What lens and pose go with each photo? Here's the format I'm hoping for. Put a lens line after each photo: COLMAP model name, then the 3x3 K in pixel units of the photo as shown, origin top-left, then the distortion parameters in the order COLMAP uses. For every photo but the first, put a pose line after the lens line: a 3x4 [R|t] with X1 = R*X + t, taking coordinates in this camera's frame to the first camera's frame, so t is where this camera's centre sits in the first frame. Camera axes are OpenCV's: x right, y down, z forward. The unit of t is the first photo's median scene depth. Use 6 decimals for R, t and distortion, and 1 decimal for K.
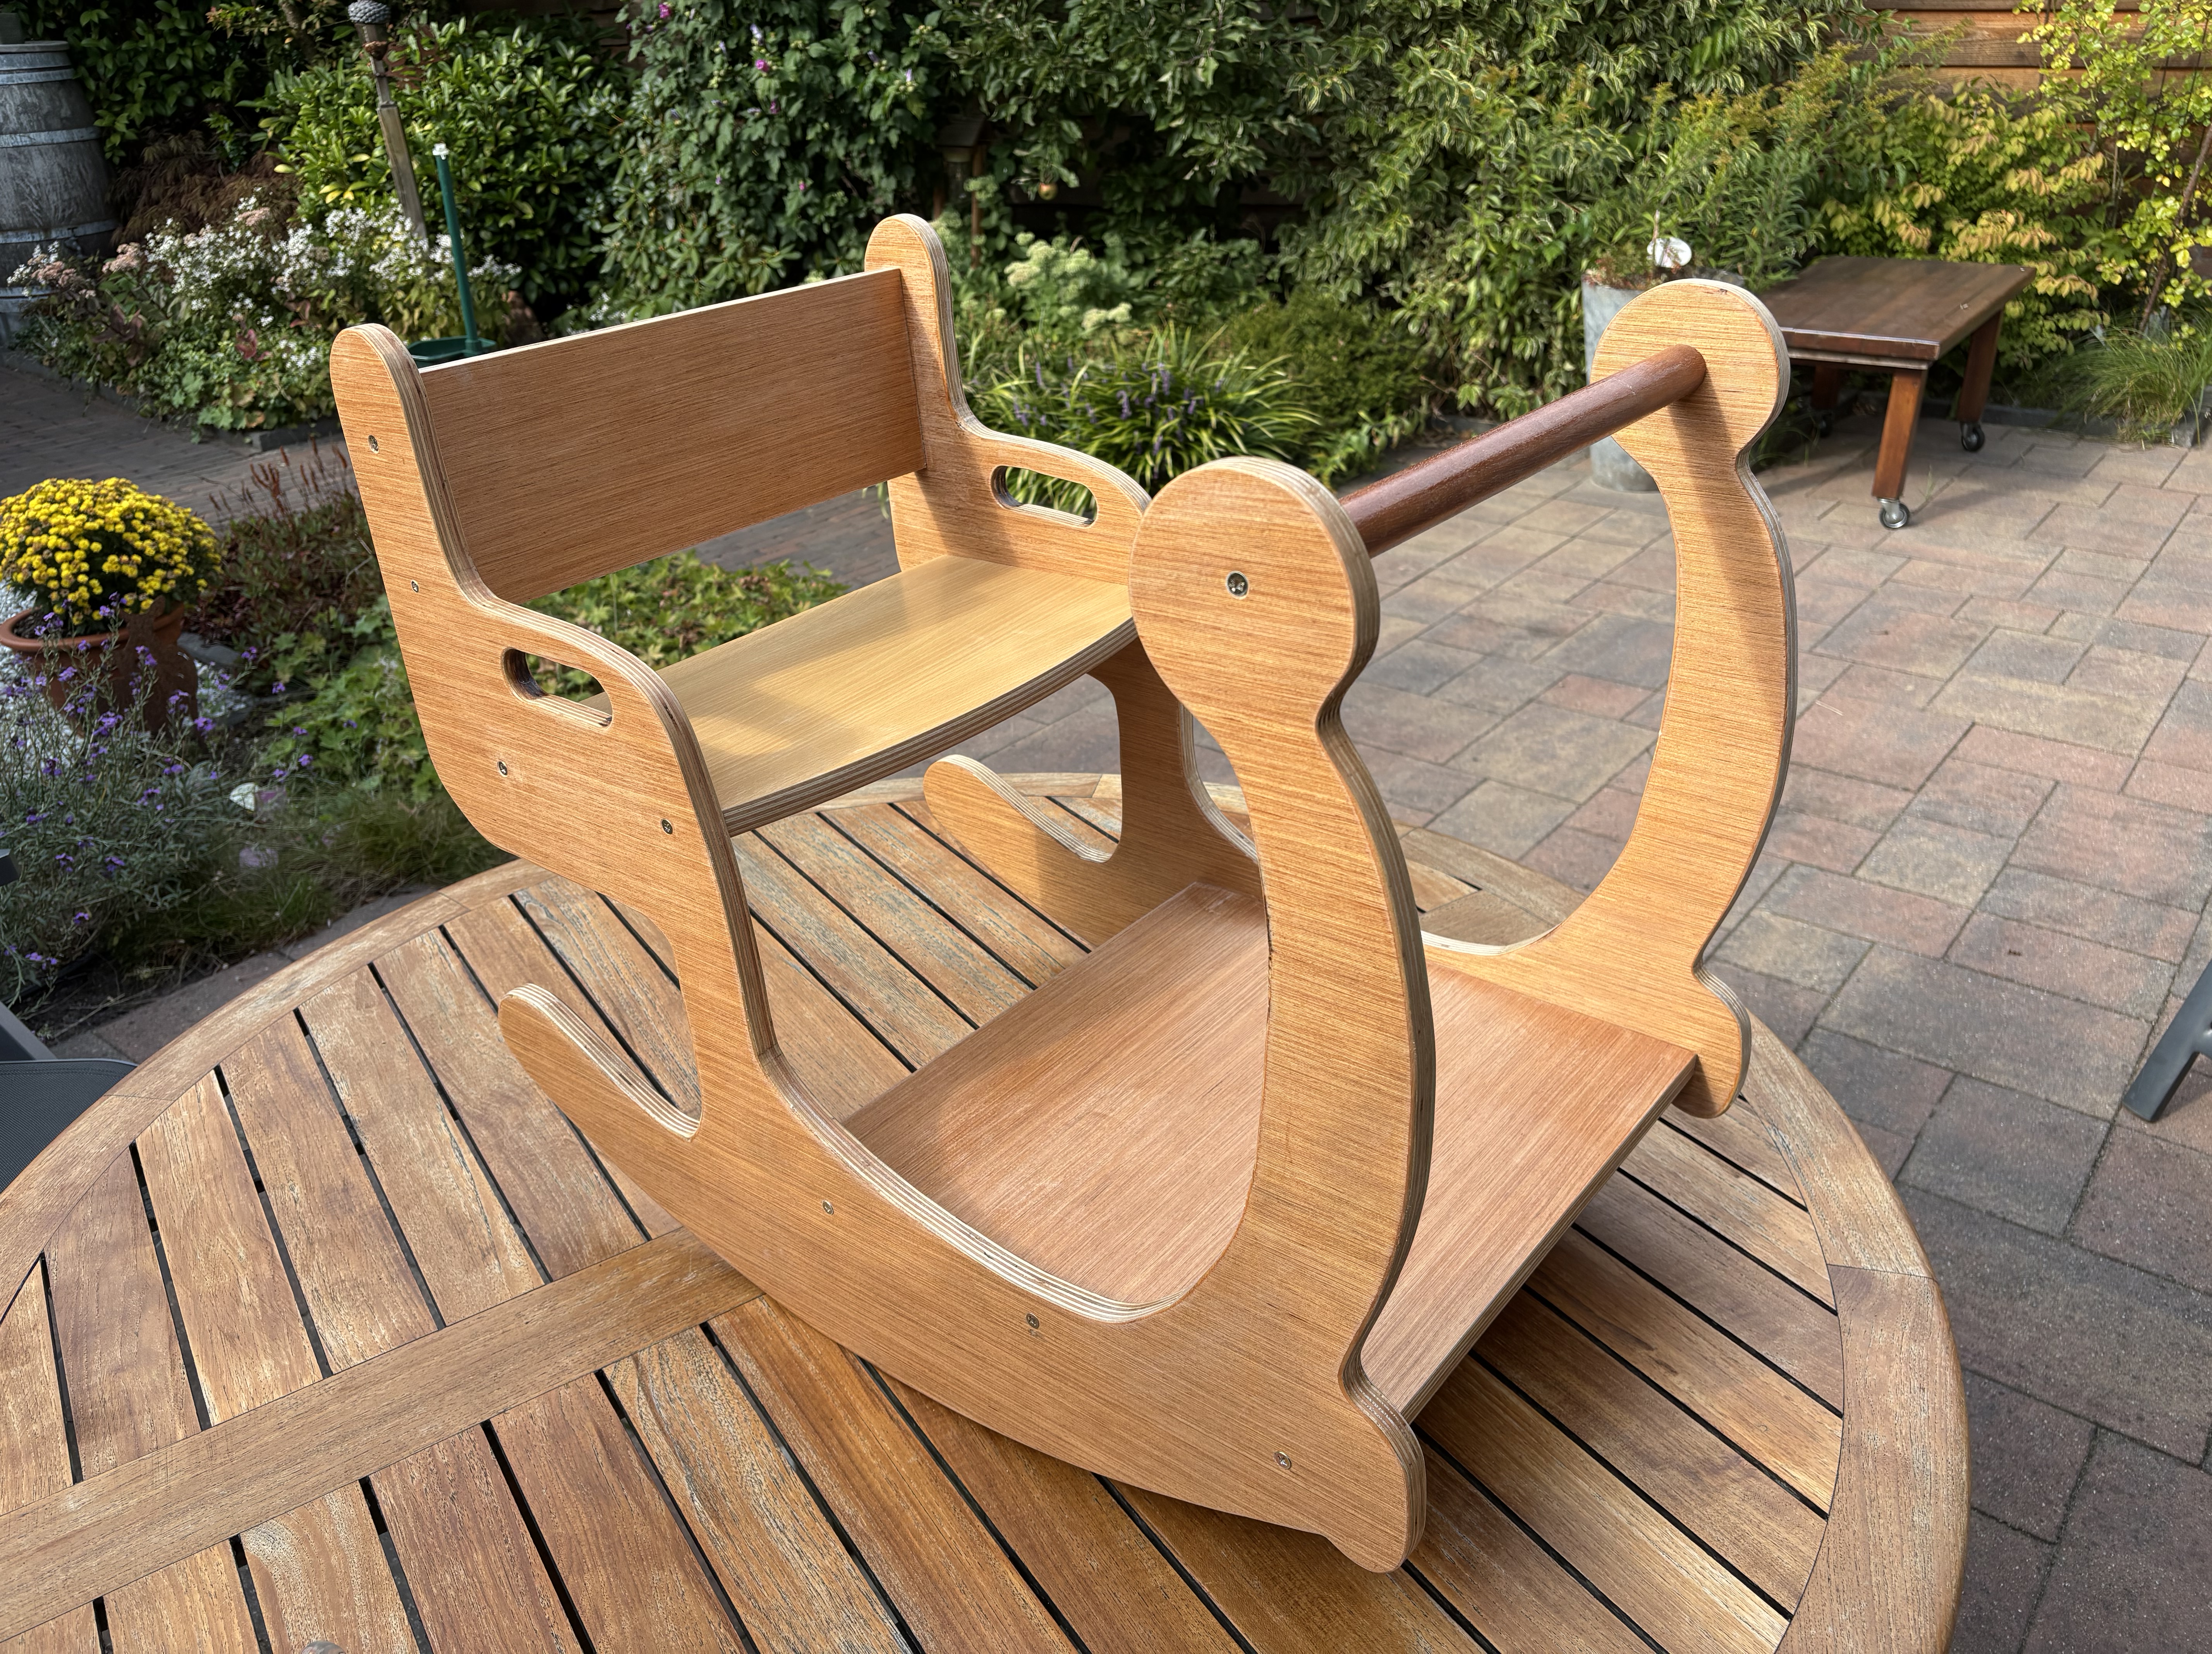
lens RADIAL K [[1671.6, 0, 1106.0], [0, 1671.6, 827.0], [0, 0, 1]] dist [-0.005850, 0.000587]
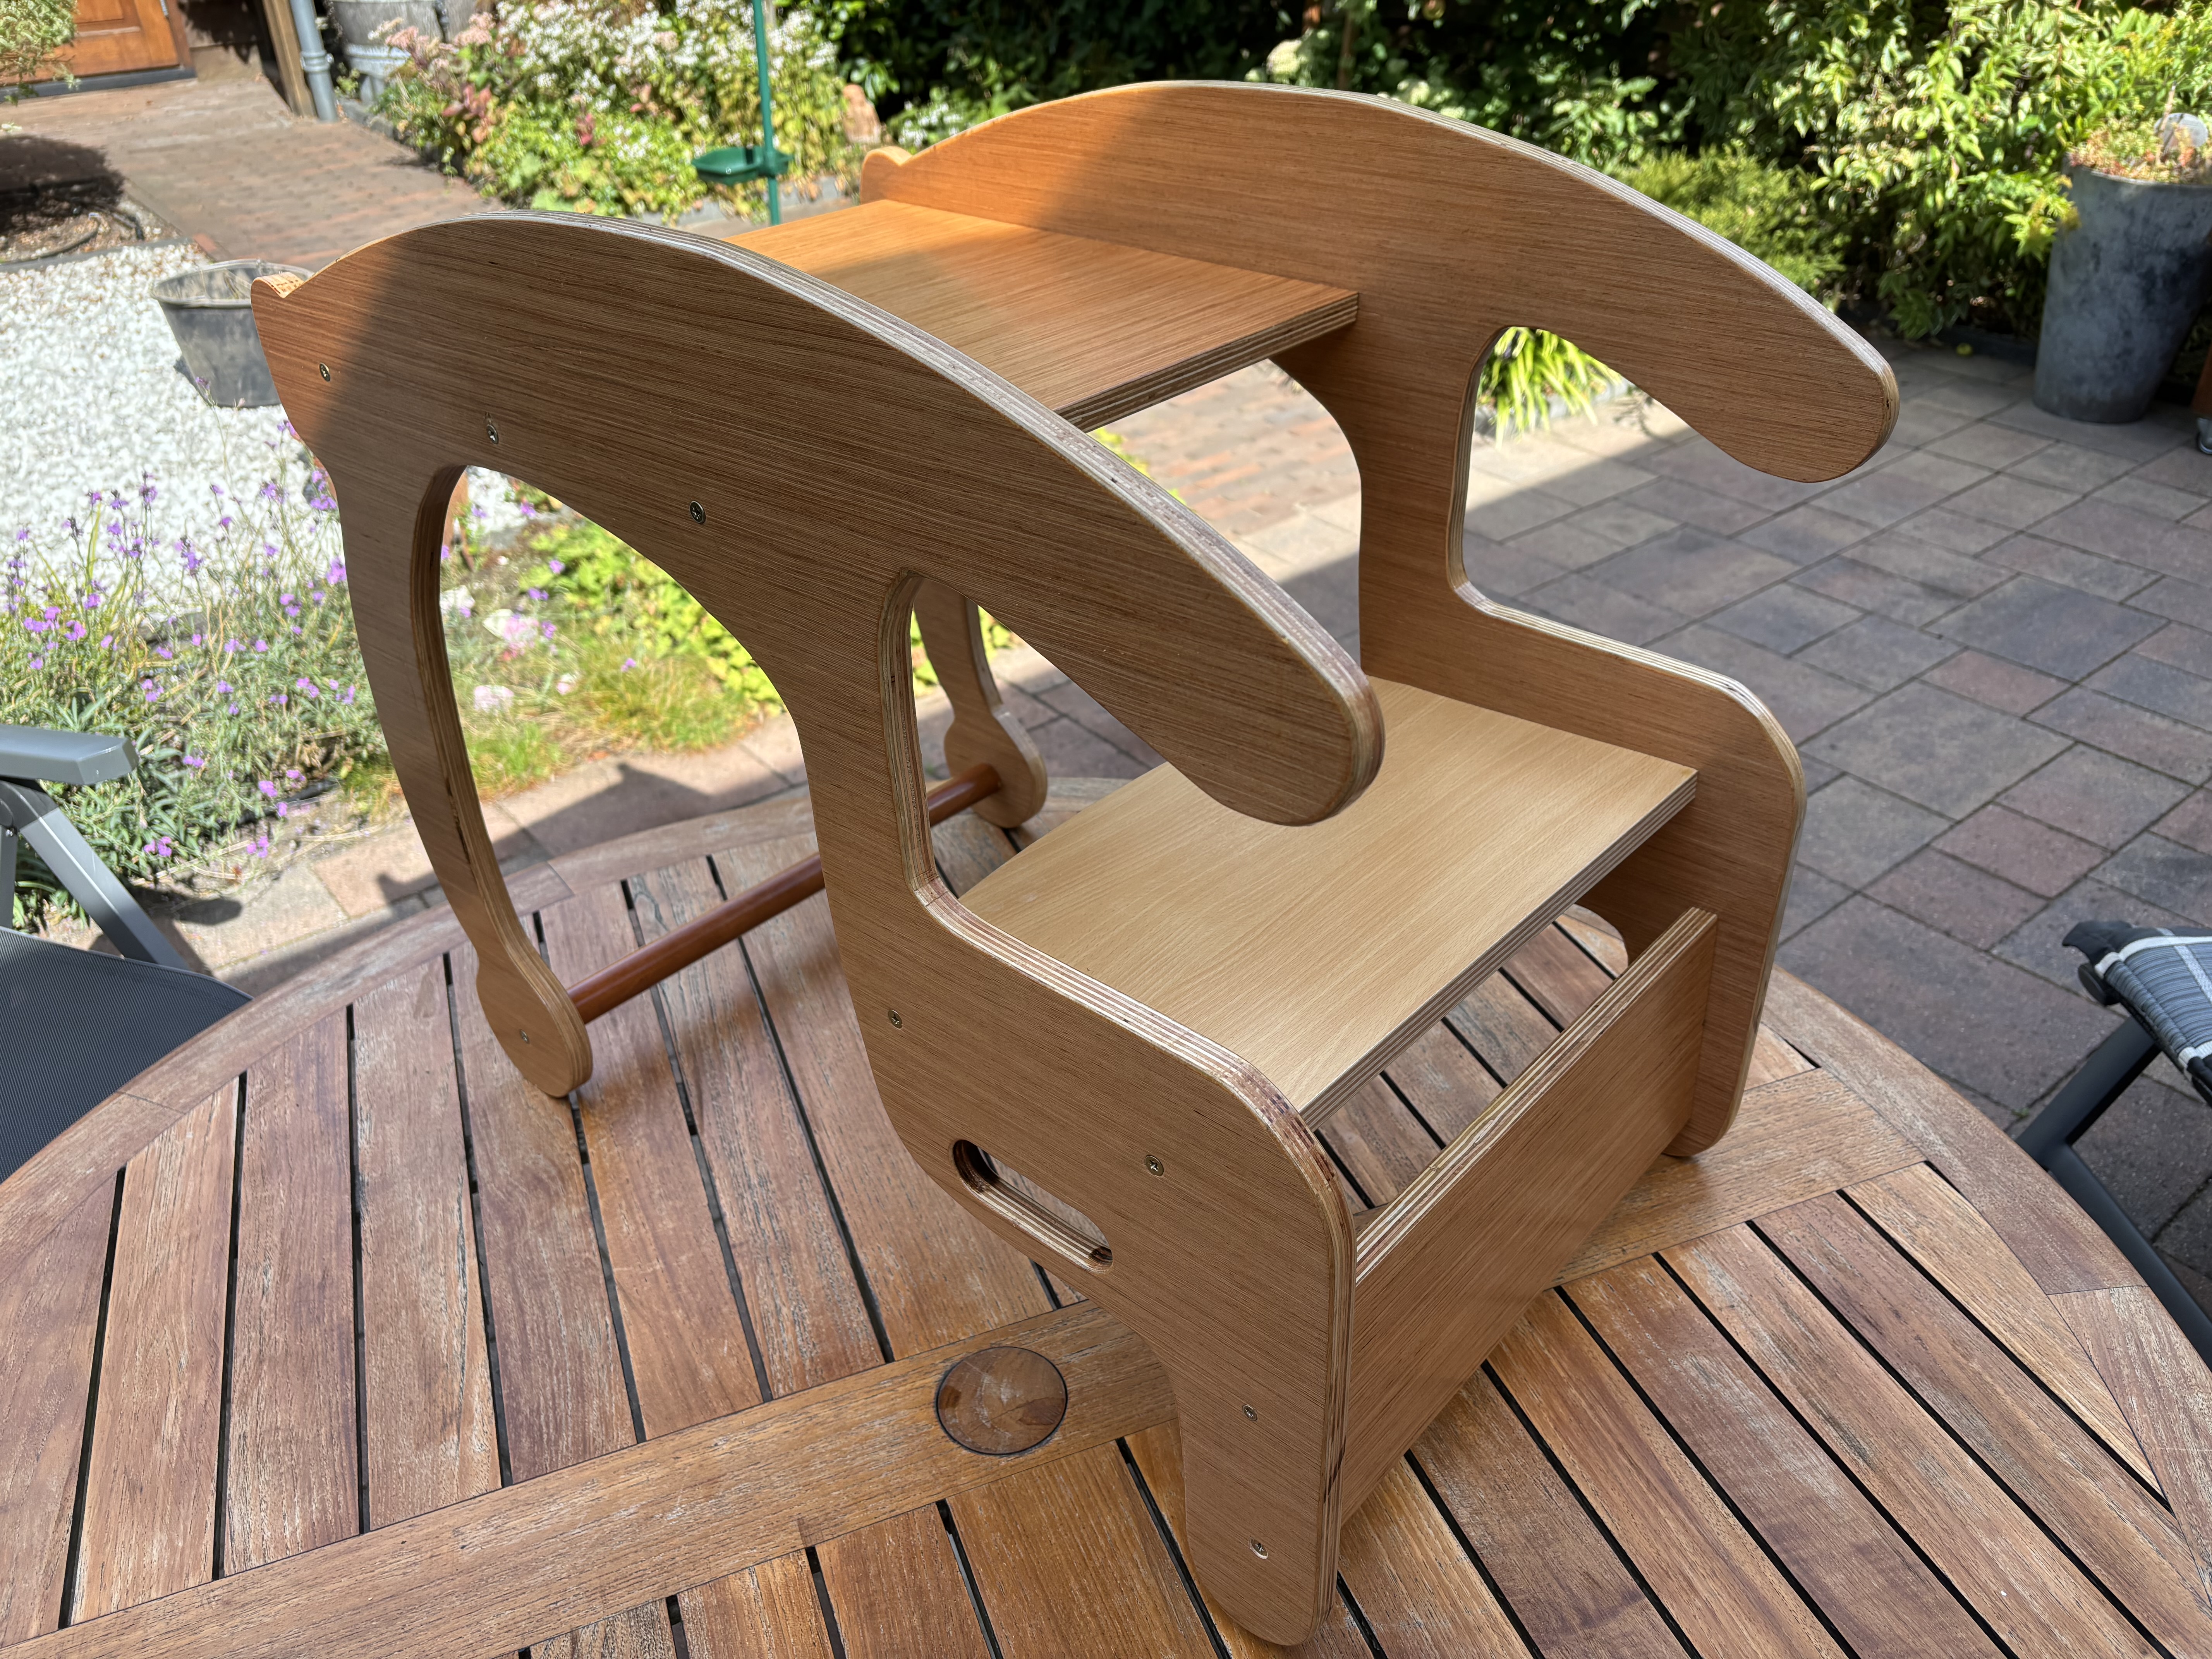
lens RADIAL K [[1671.8, 0, 1106.0], [0, 1671.8, 829.5], [0, 0, 1]] dist [-0.005850, 0.000587]
pose [[0.975580, 0.138023, -0.170862, 0.012949], [-0.119648, 0.986298, 0.113578, -0.056340], [0.184197, -0.090361, 0.978727, 0.108636]]
